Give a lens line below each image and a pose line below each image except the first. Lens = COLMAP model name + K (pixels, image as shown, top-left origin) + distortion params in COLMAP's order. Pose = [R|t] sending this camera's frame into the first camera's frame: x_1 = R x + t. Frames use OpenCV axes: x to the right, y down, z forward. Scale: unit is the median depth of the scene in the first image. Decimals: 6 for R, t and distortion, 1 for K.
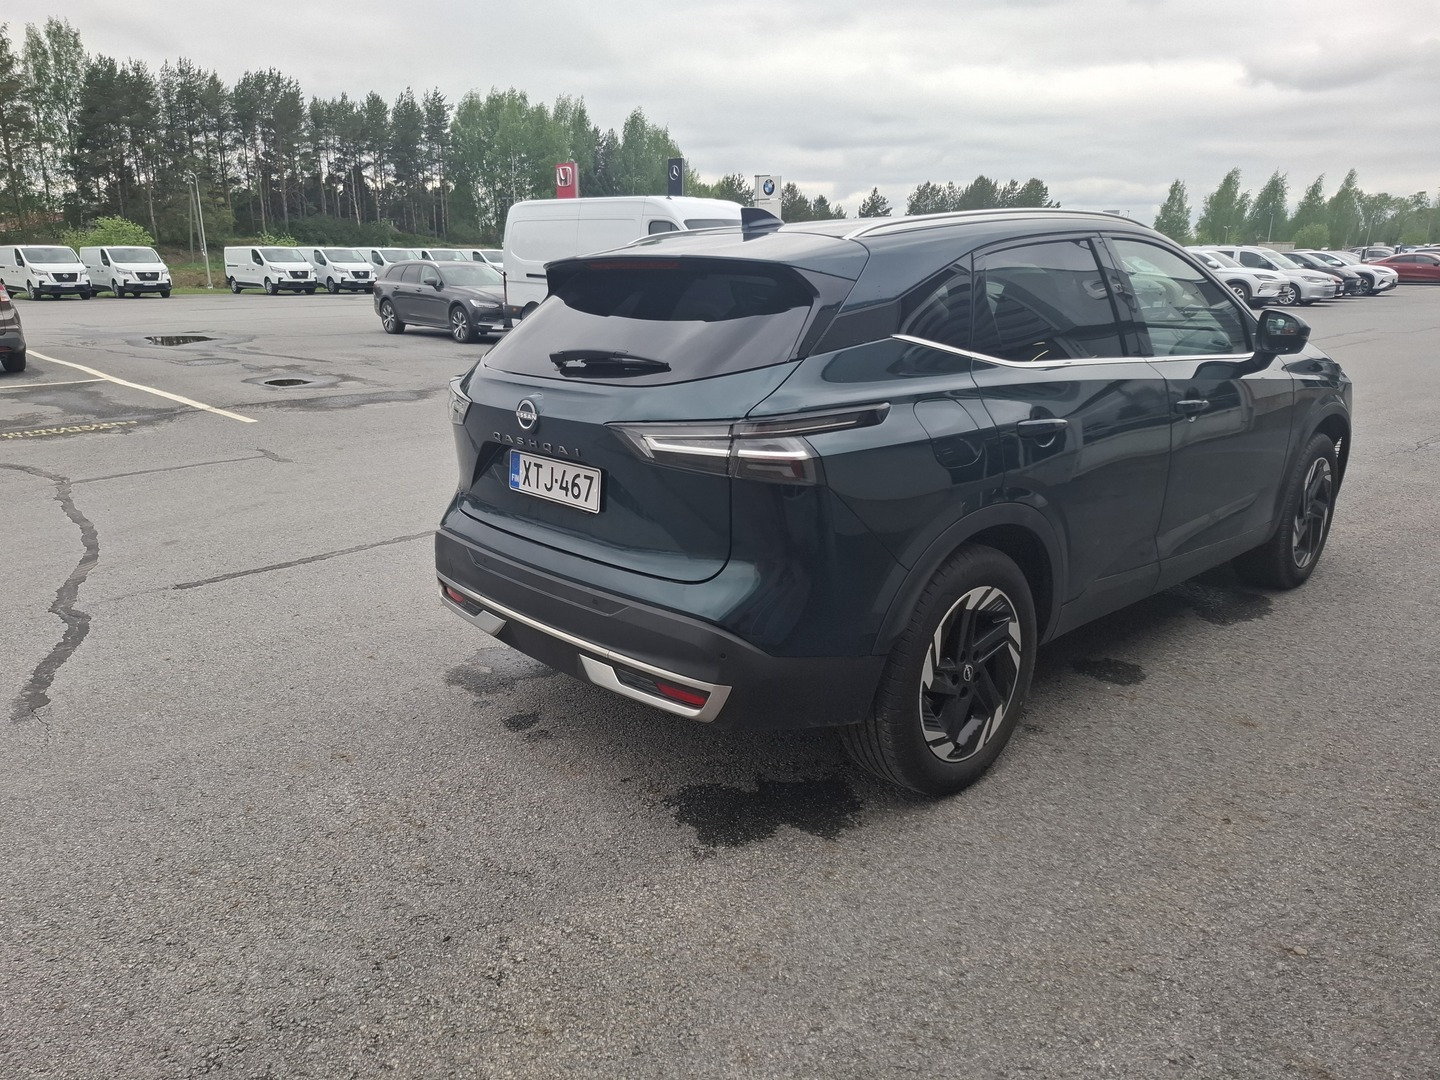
lens RADIAL K [[972.4, 0, 723.3], [0, 972.4, 569.9], [0, 0, 1]] dist [0.070301, -0.061414]
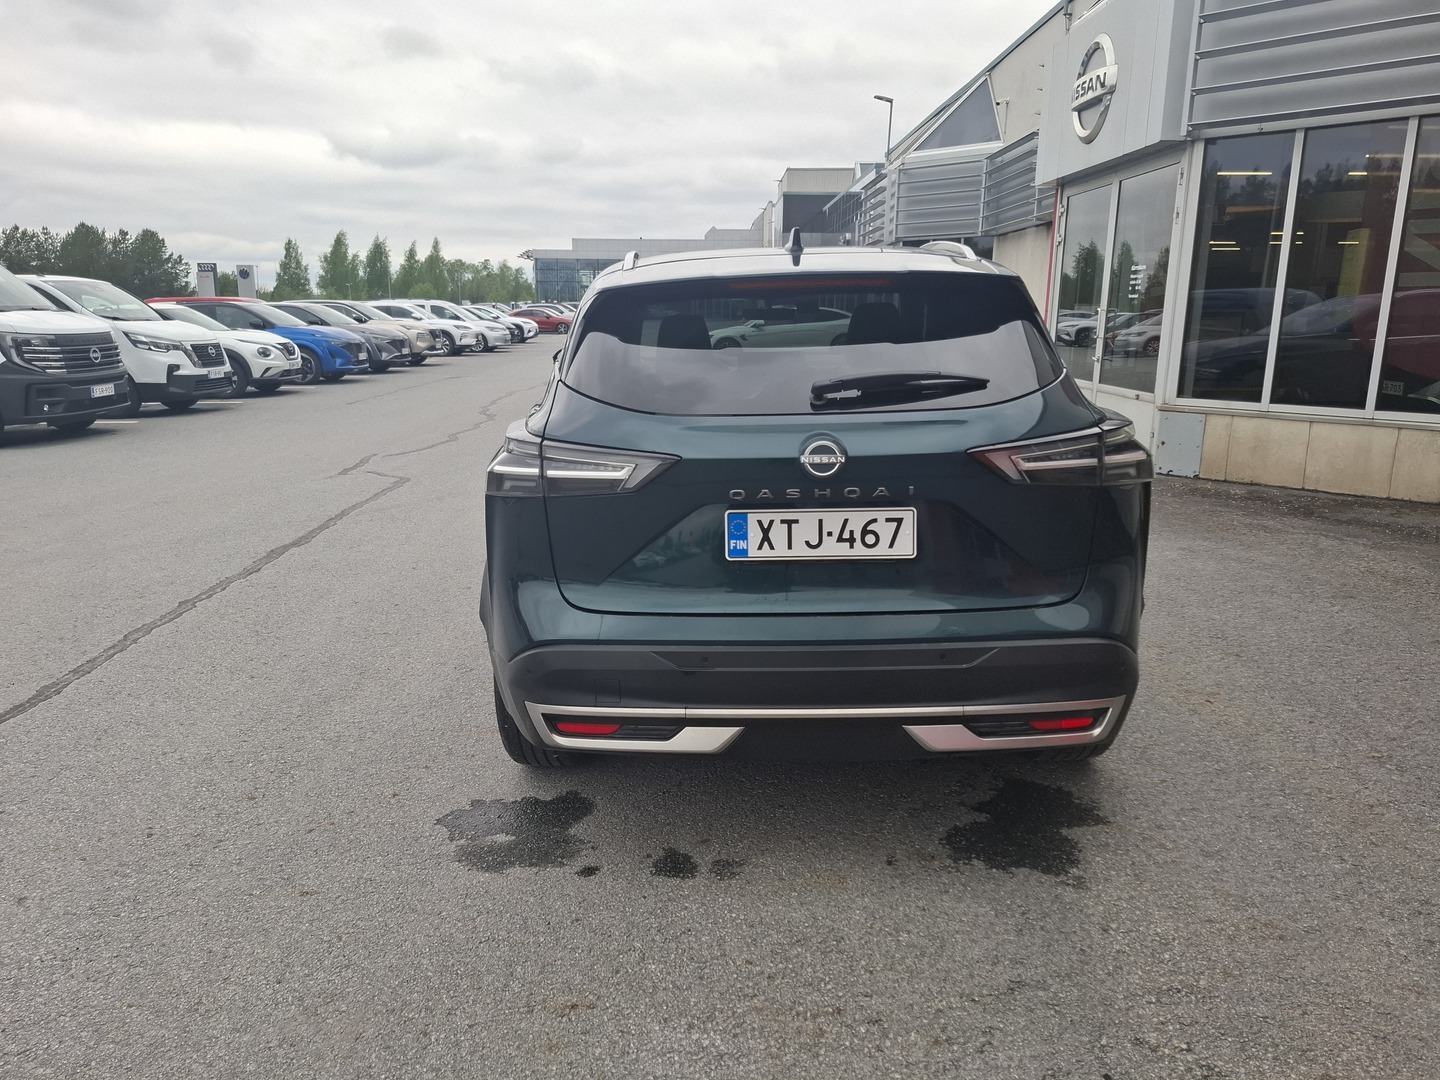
lens RADIAL K [[971.1, 0, 720.0], [0, 971.1, 540.0], [0, 0, 1]] dist [0.066356, -0.066585]
pose [[0.701185, -0.169240, 0.692601, -0.802604], [0.222927, 0.974755, 0.012495, -0.115478], [-0.677231, 0.145638, 0.721212, 0.453245]]
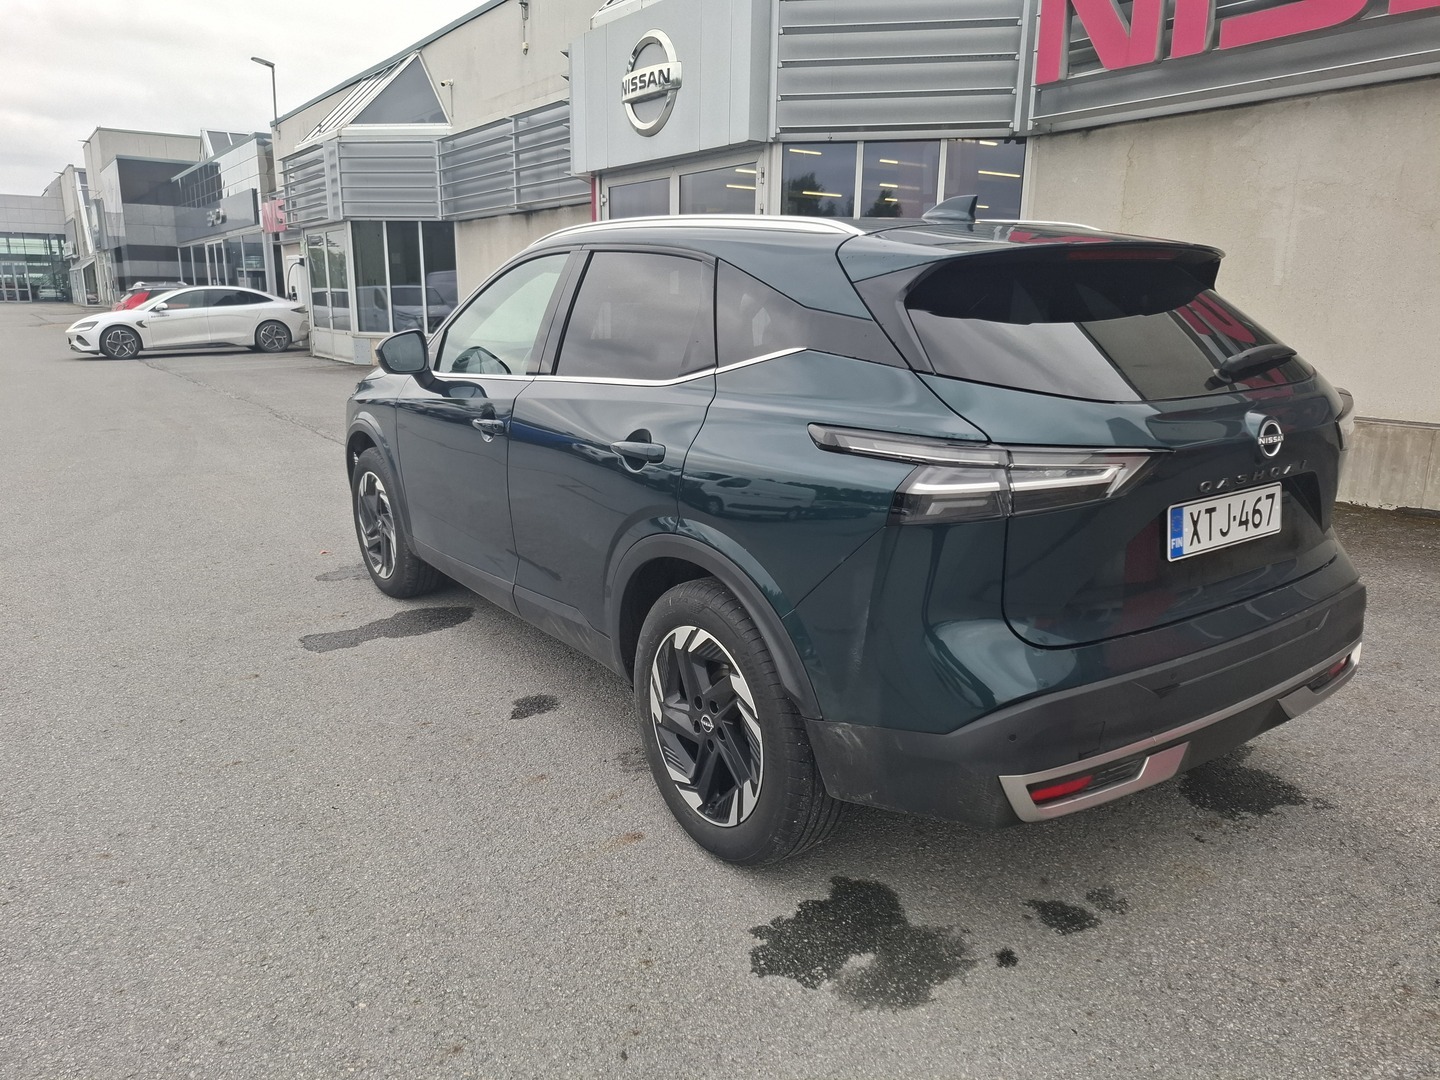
lens RADIAL K [[968.8, 0, 701.1], [0, 968.8, 546.3], [0, 0, 1]] dist [0.061232, -0.062482]
pose [[0.172044, -0.246899, 0.953647, -0.998112], [0.300683, 0.935044, 0.187837, -0.345187], [-0.938078, 0.254429, 0.235107, 1.203854]]
